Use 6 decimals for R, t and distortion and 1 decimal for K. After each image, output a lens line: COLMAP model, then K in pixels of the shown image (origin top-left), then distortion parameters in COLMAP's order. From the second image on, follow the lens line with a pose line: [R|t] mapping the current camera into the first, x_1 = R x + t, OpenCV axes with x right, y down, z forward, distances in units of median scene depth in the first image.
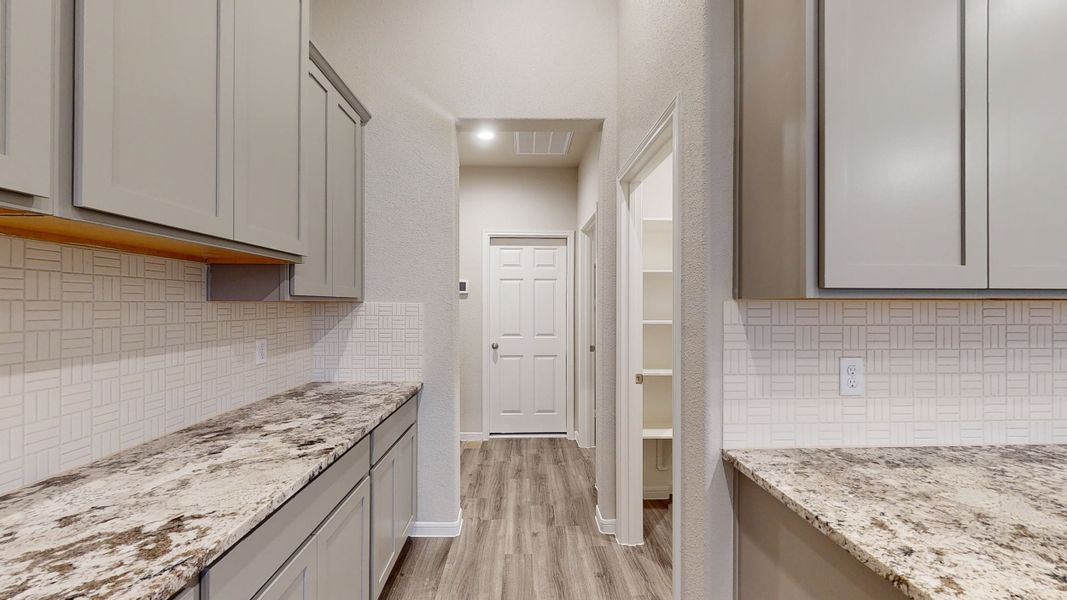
lens RADIAL K [[392.0, 0, 533.5], [0, 392.0, 300.0], [0, 0, 1]] dist [0.000900, 0.000235]
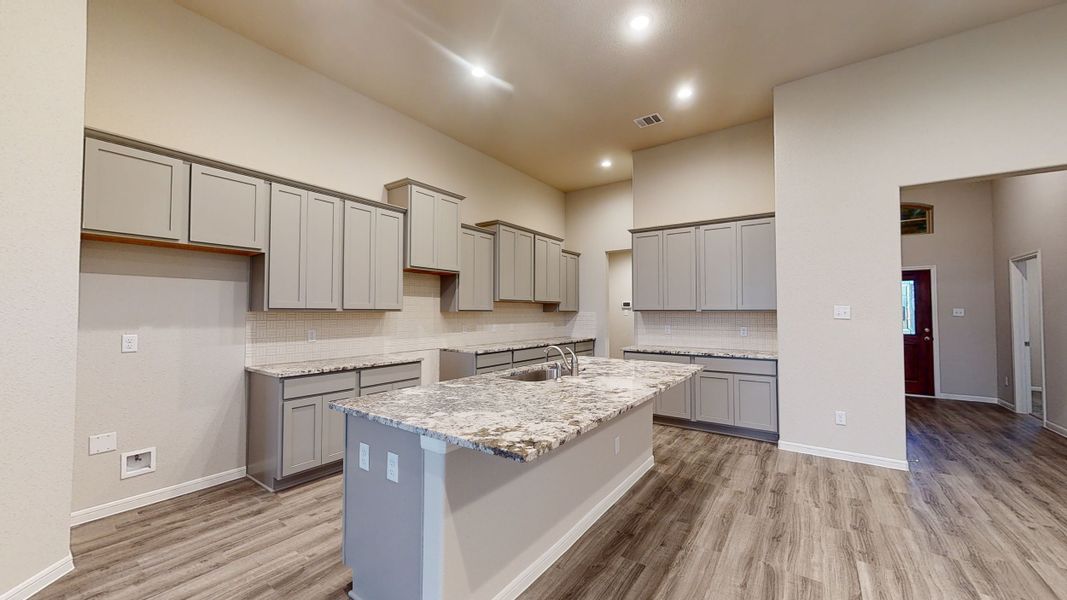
lens RADIAL K [[392.0, 0, 533.5], [0, 392.0, 300.0], [0, 0, 1]] dist [0.000900, 0.000235]
pose [[0.796085, -0.019734, -0.604862, 1.687733], [0.006631, 0.999693, -0.023889, -0.027833], [0.605148, 0.015007, 0.795972, -2.477760]]
